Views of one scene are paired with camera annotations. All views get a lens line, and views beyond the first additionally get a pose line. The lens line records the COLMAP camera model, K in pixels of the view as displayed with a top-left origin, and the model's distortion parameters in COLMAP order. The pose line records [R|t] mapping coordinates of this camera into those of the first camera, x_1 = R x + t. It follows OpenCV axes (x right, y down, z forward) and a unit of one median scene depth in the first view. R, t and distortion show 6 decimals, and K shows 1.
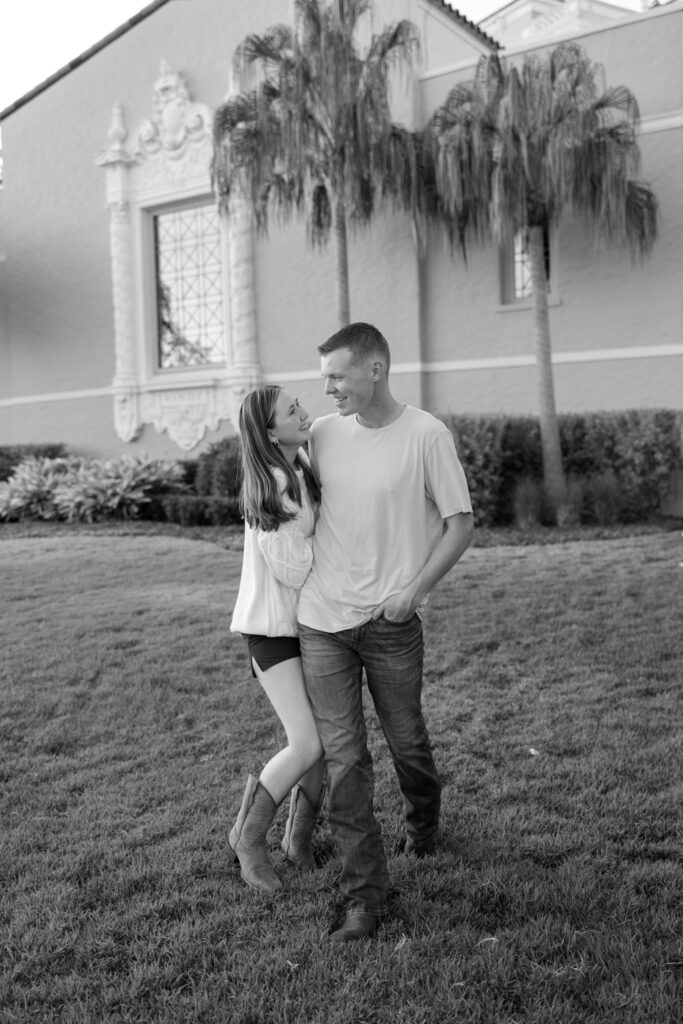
lens RADIAL K [[976.9, 0, 343.6], [0, 976.9, 482.7], [0, 0, 1]] dist [0.008091, -0.006797]
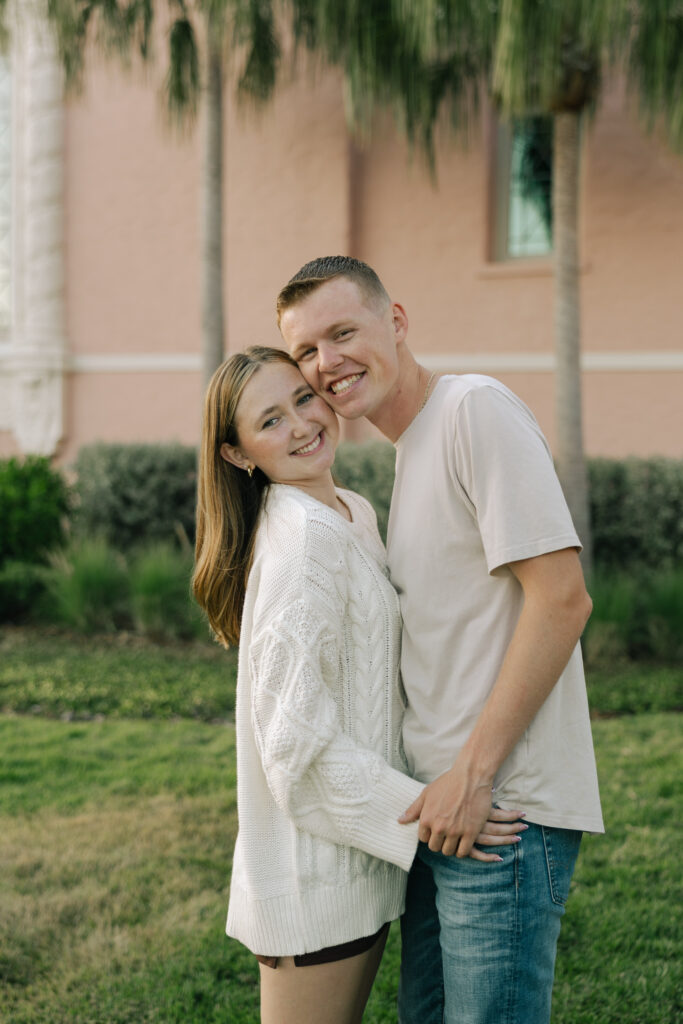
lens RADIAL K [[1239.8, 0, 429.6], [0, 1239.8, 594.7], [0, 0, 1]] dist [0.002720, -0.002161]
pose [[0.984983, 0.046726, 0.166209, 0.012739], [-0.054674, 0.997553, 0.043566, -0.015480], [-0.163767, -0.051999, 0.985128, 0.280268]]
